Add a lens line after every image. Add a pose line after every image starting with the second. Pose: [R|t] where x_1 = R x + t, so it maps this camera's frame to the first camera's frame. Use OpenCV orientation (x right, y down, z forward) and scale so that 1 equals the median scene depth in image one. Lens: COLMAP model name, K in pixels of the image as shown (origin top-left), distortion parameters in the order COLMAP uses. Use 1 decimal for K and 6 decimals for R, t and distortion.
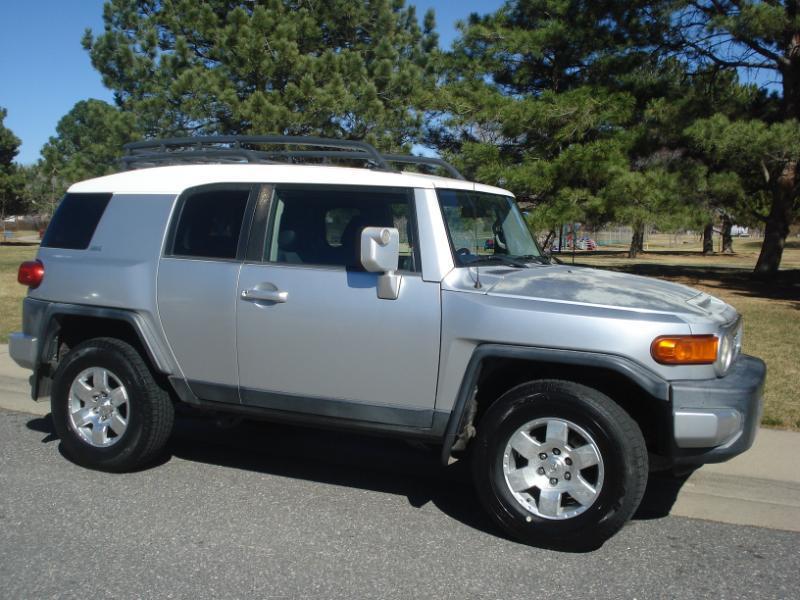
lens RADIAL K [[937.5, 0, 393.6], [0, 937.5, 293.6], [0, 0, 1]] dist [-0.116390, 0.000000]
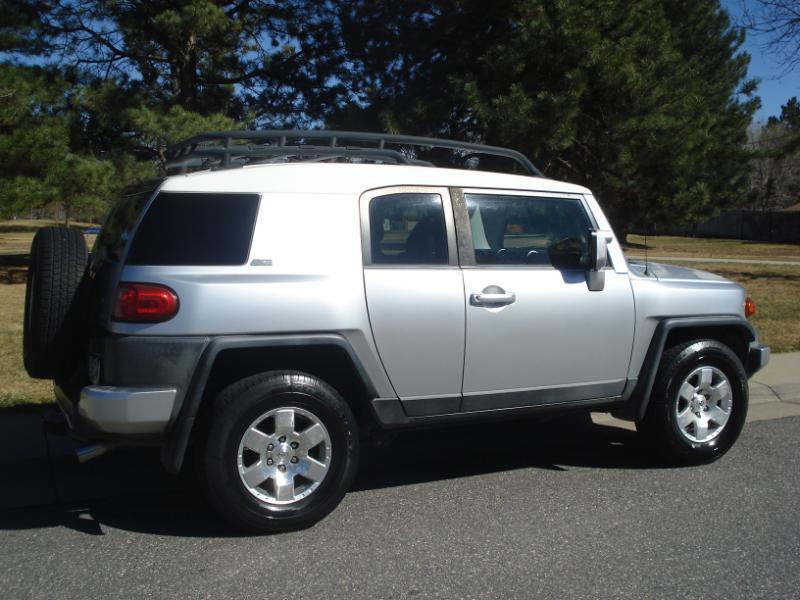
lens RADIAL K [[937.5, 0, 403.3], [0, 937.5, 299.1], [0, 0, 1]] dist [-0.116390, 0.000000]
pose [[0.591133, -0.082287, 0.802365, -0.849531], [0.065983, 0.996382, 0.053573, -0.049727], [-0.803871, 0.021274, 0.594424, 0.397711]]
